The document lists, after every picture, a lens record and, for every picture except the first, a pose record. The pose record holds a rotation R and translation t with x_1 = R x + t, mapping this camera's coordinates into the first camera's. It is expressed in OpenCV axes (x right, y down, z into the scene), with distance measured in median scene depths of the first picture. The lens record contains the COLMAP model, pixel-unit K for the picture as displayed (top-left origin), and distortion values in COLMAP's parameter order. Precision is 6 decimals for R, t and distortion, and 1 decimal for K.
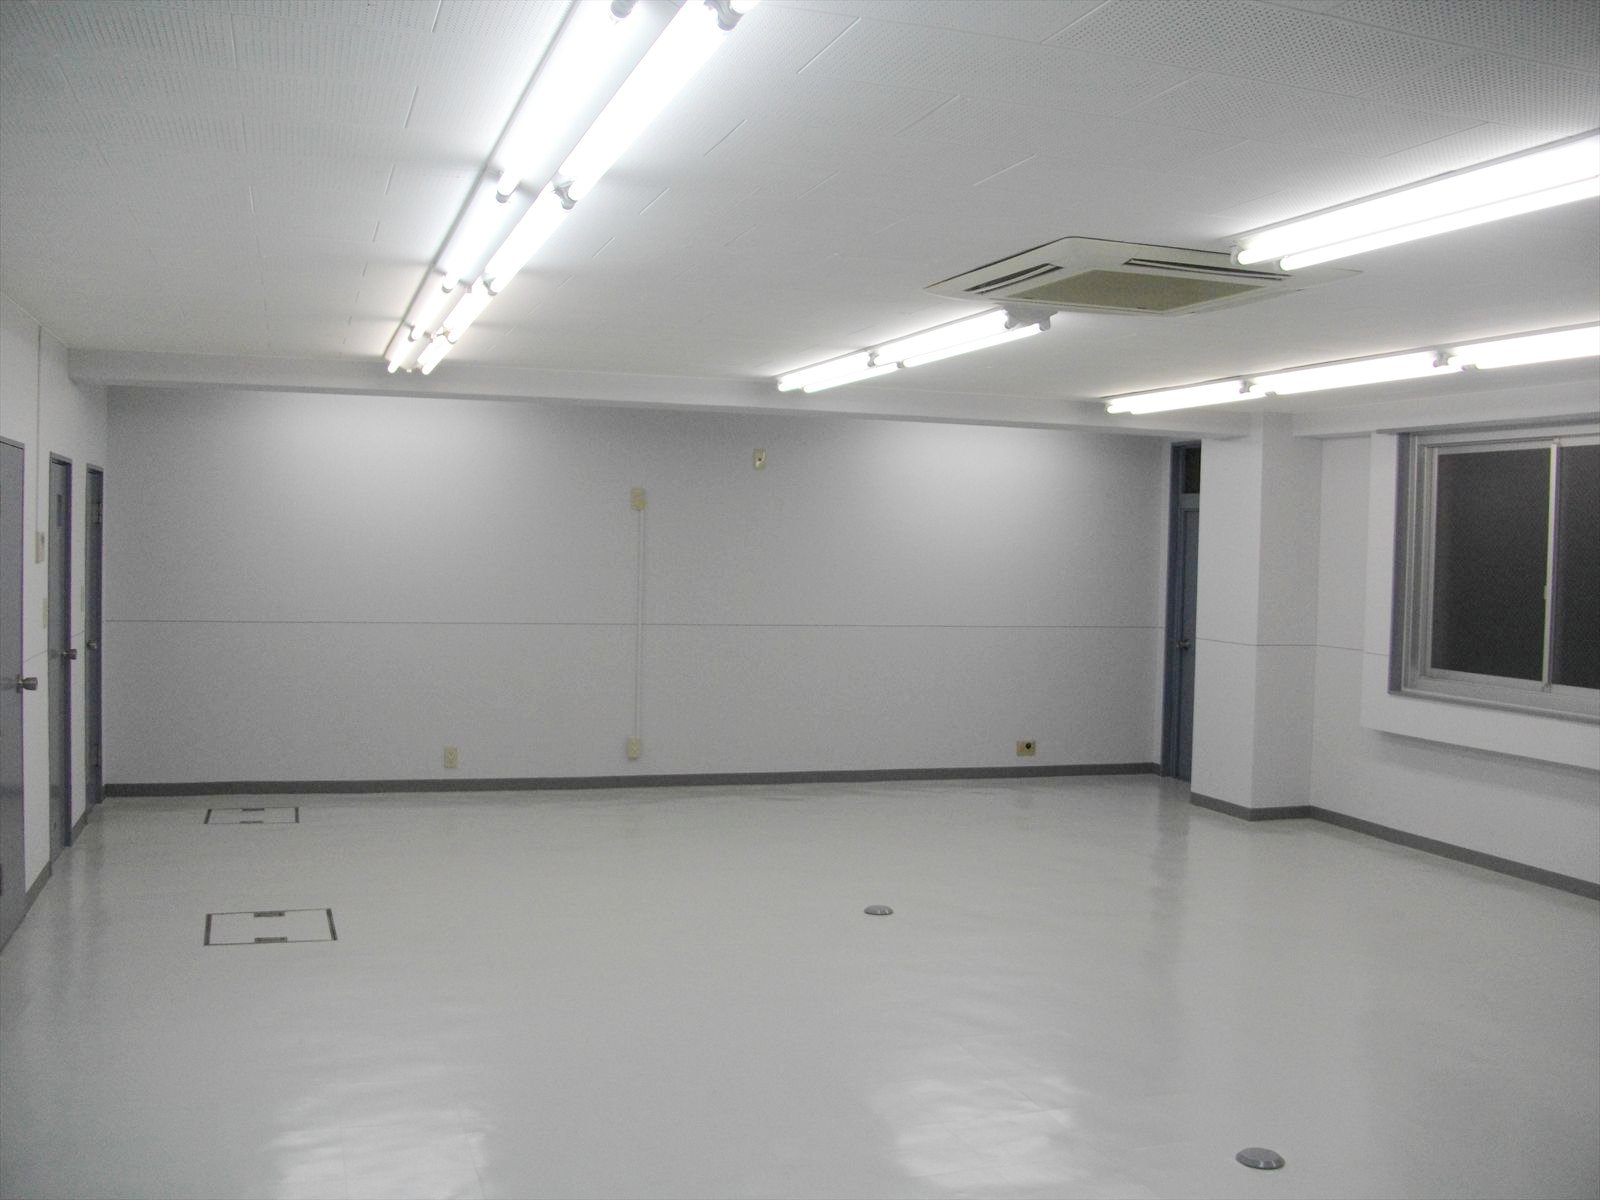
lens RADIAL K [[1557.7, 0, 800.0], [0, 1557.7, 600.0], [0, 0, 1]] dist [-0.107610, -0.003289]
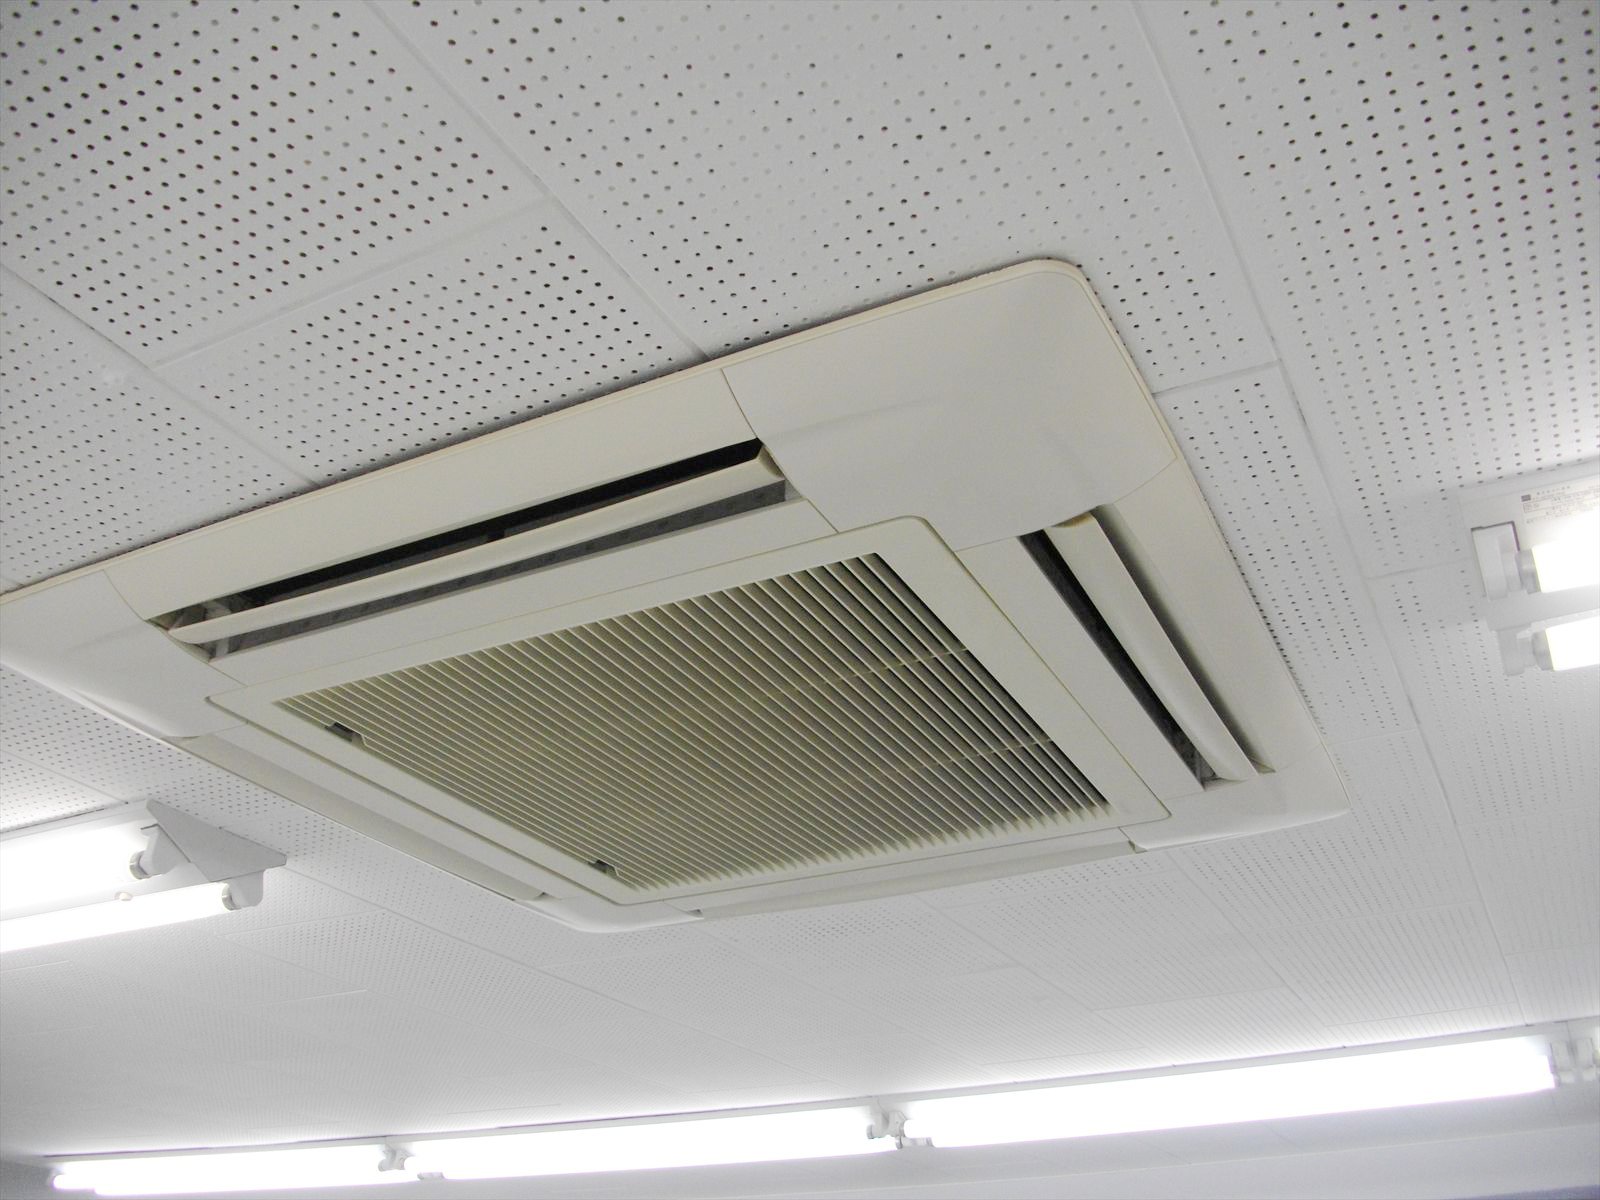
lens RADIAL K [[1557.7, 0, 800.0], [0, 1557.7, 600.0], [0, 0, 1]] dist [-0.107610, -0.003289]
pose [[0.713868, 0.316561, 0.624645, 0.011077], [0.036937, 0.873731, -0.485006, -0.055662], [-0.699305, 0.369302, 0.612036, 0.586378]]
